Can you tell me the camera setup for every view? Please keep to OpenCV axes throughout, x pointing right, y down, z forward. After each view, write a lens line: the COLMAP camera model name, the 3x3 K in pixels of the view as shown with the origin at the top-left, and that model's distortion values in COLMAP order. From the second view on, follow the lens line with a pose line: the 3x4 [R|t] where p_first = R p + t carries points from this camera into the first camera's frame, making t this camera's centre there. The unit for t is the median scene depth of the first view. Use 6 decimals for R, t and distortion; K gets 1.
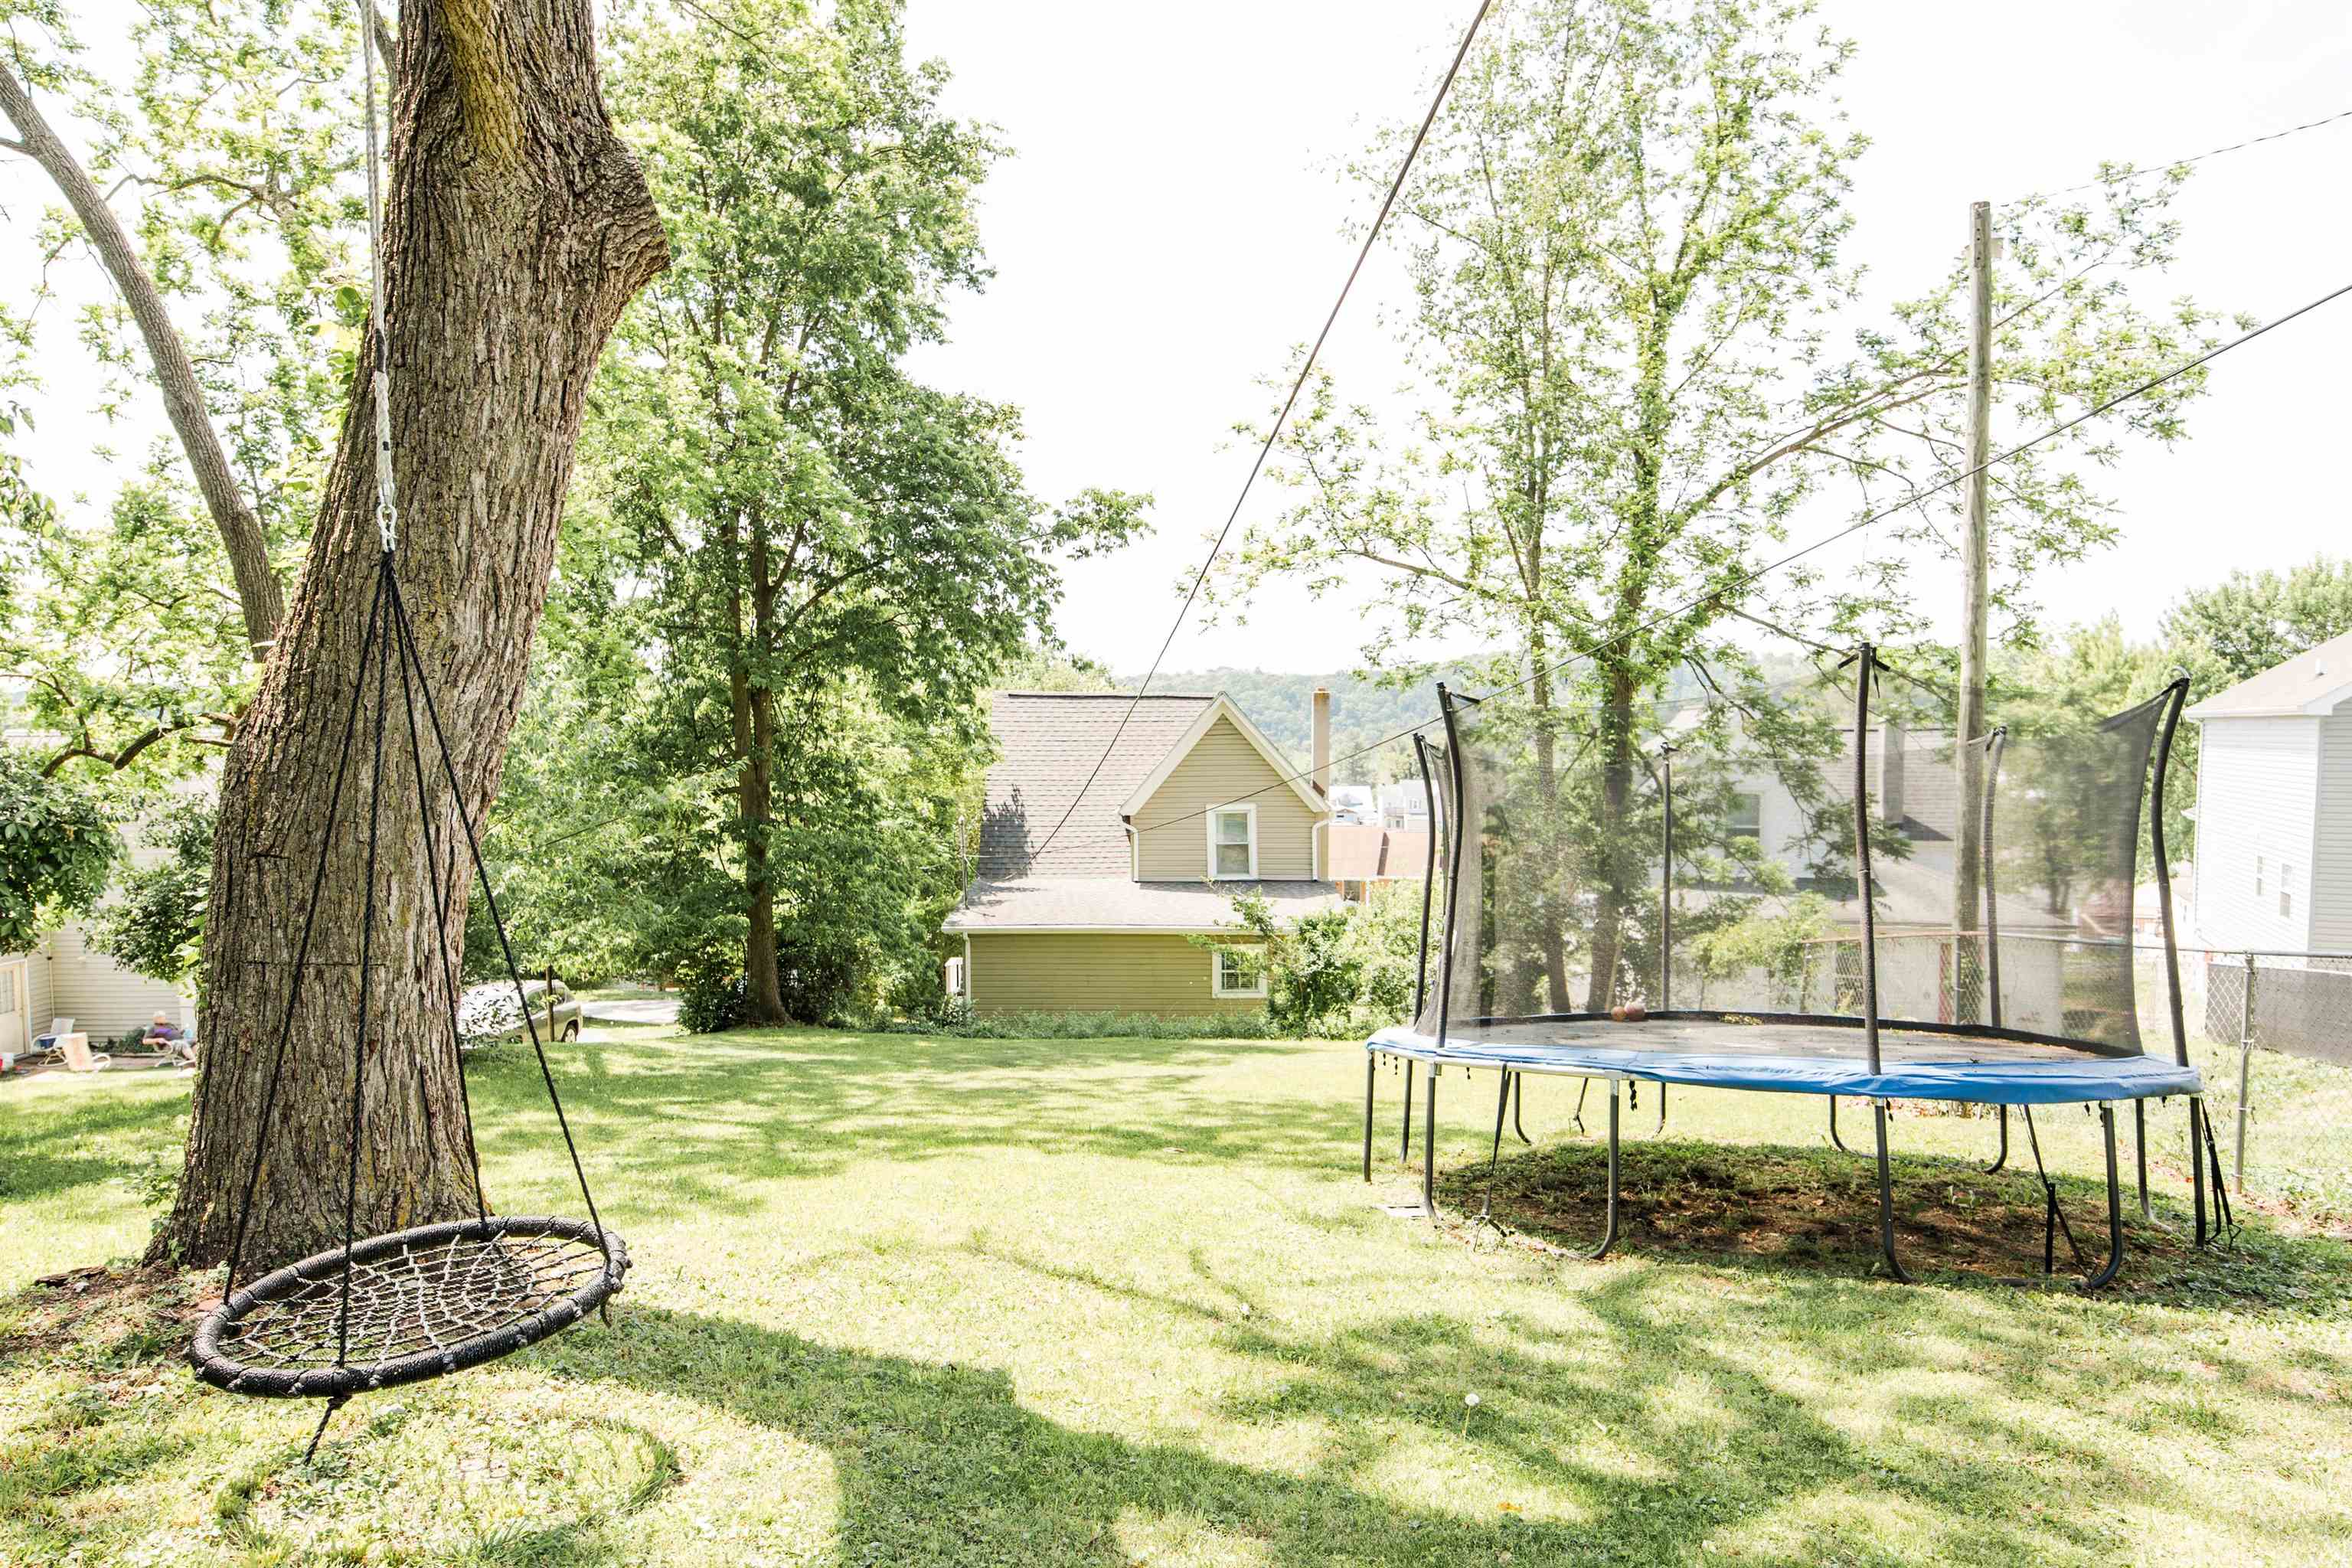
lens RADIAL K [[1323.1, 0, 1176.0], [0, 1323.1, 784.0], [0, 0, 1]] dist [-0.027587, -0.000063]
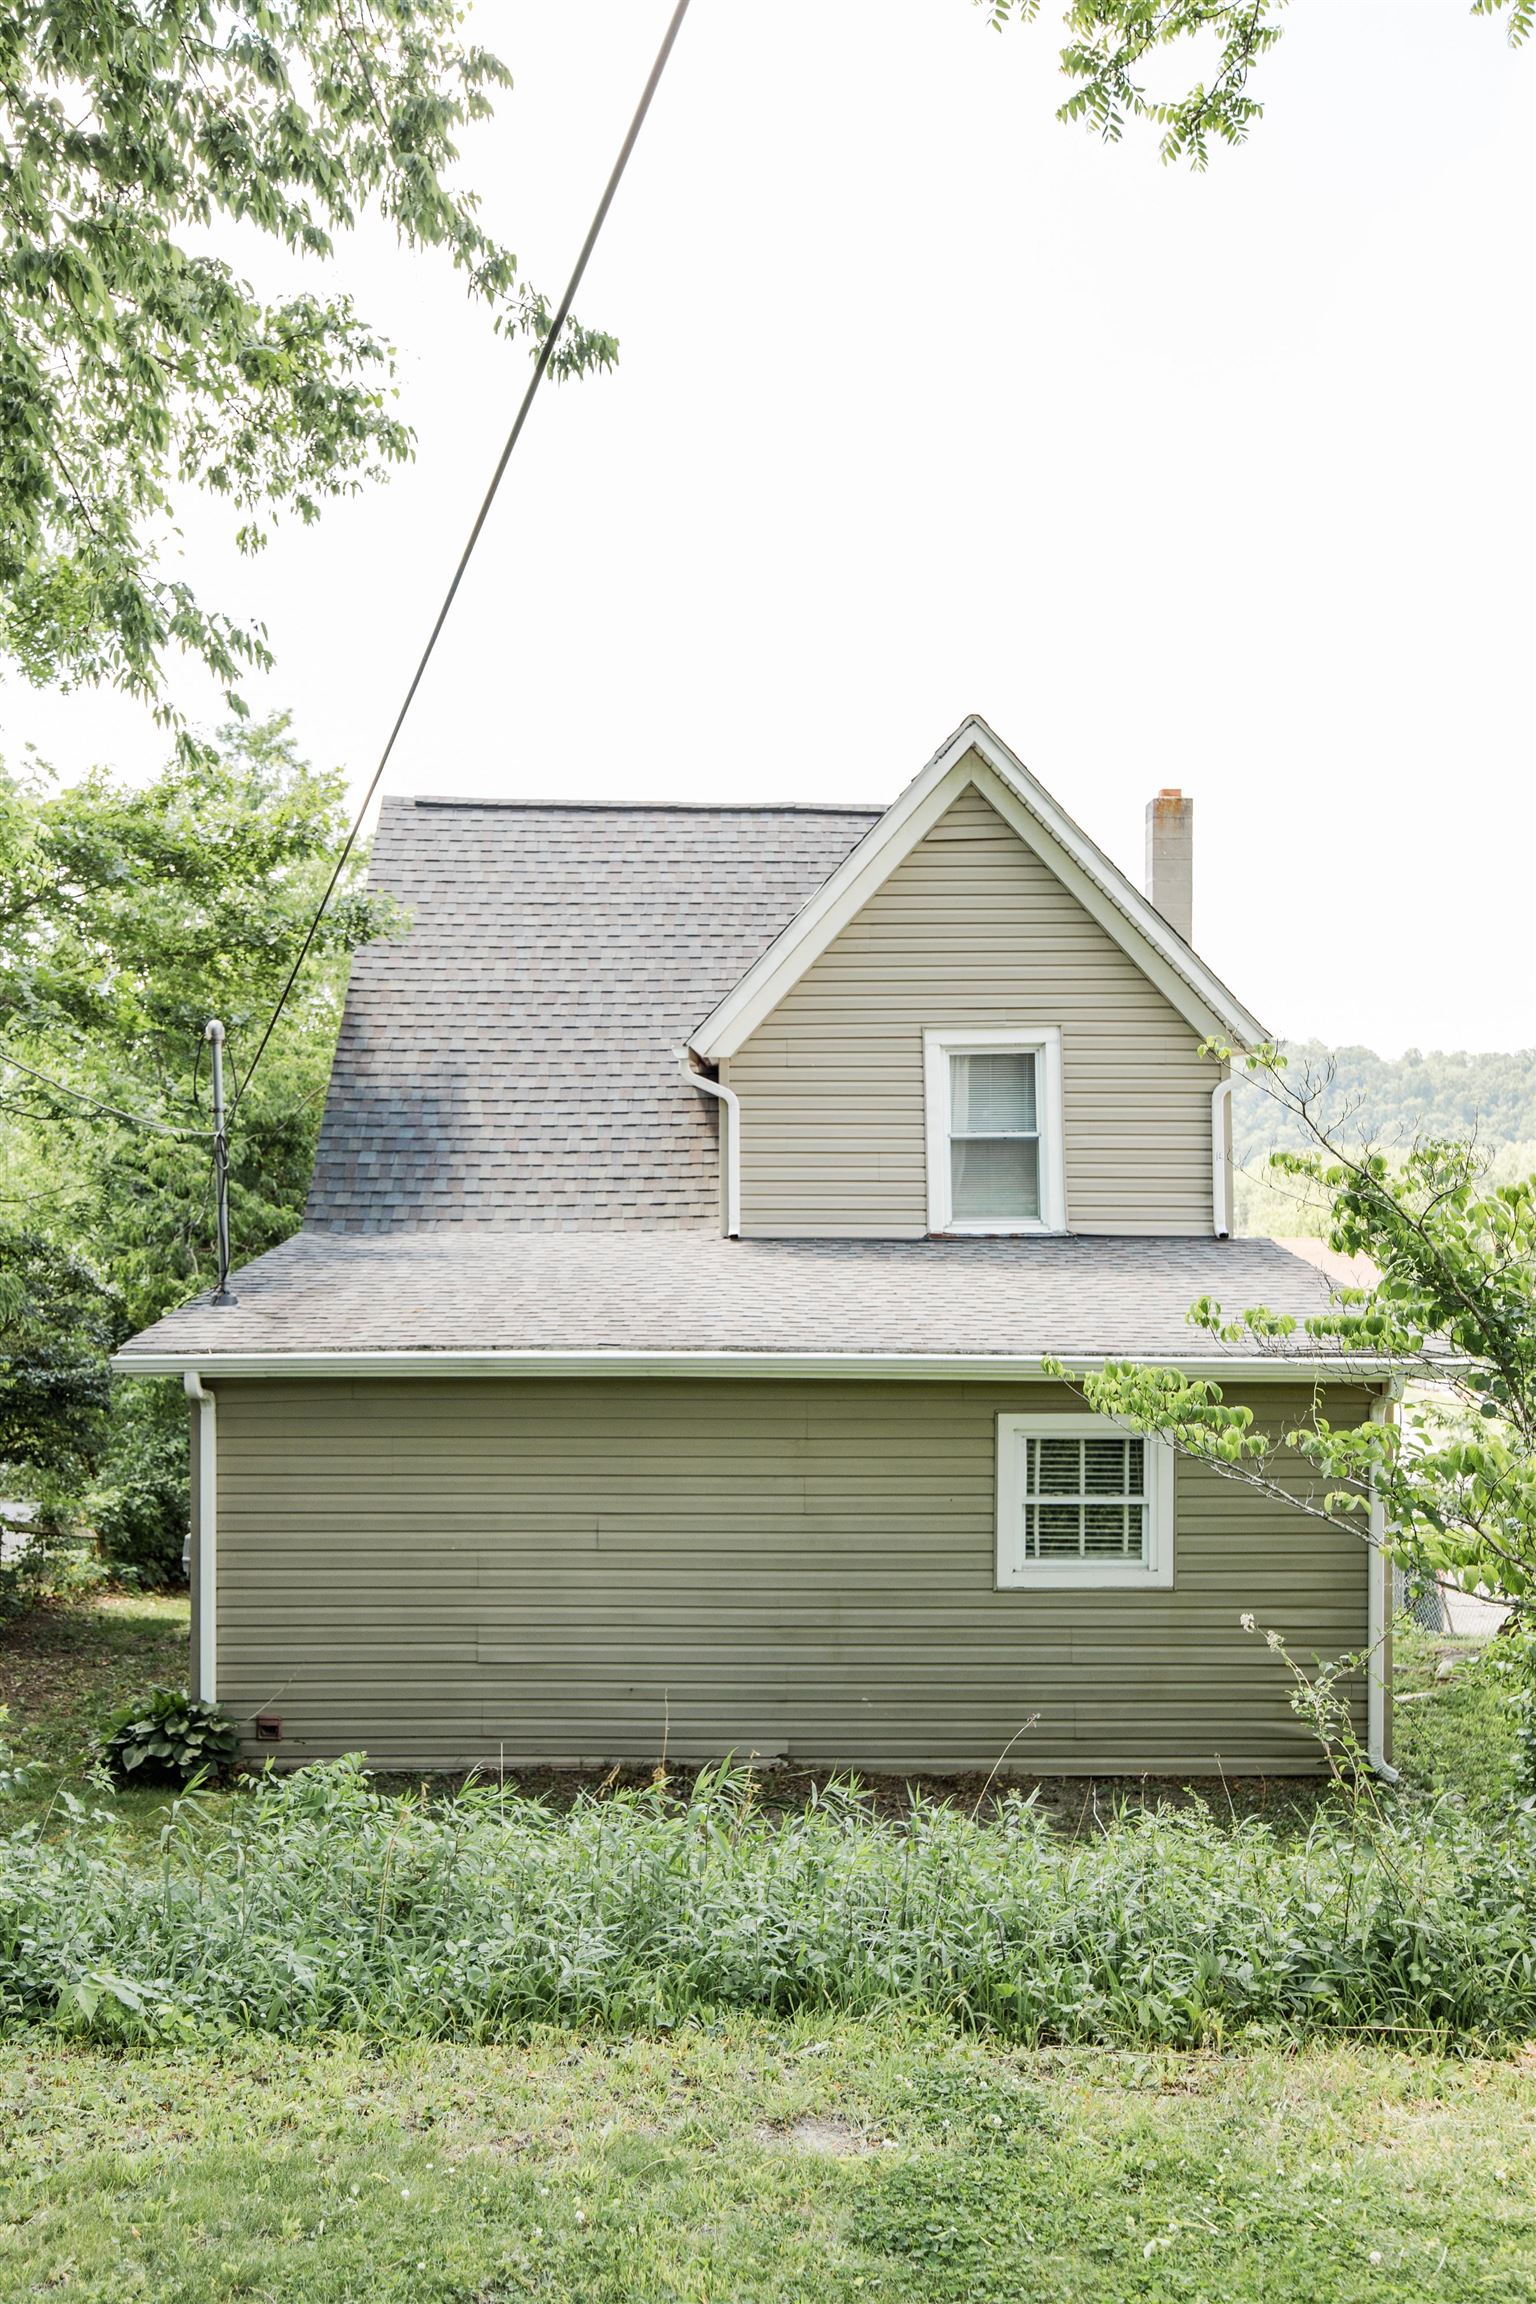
lens RADIAL K [[1758.5, 0, 768.0], [0, 1758.5, 1152.0], [0, 0, 1]] dist [0.000089, -0.000265]
pose [[0.999746, -0.005436, 0.021894, -0.032493], [0.005432, 0.999985, 0.000202, 0.050108], [-0.021895, -0.000083, 0.999760, 0.508261]]
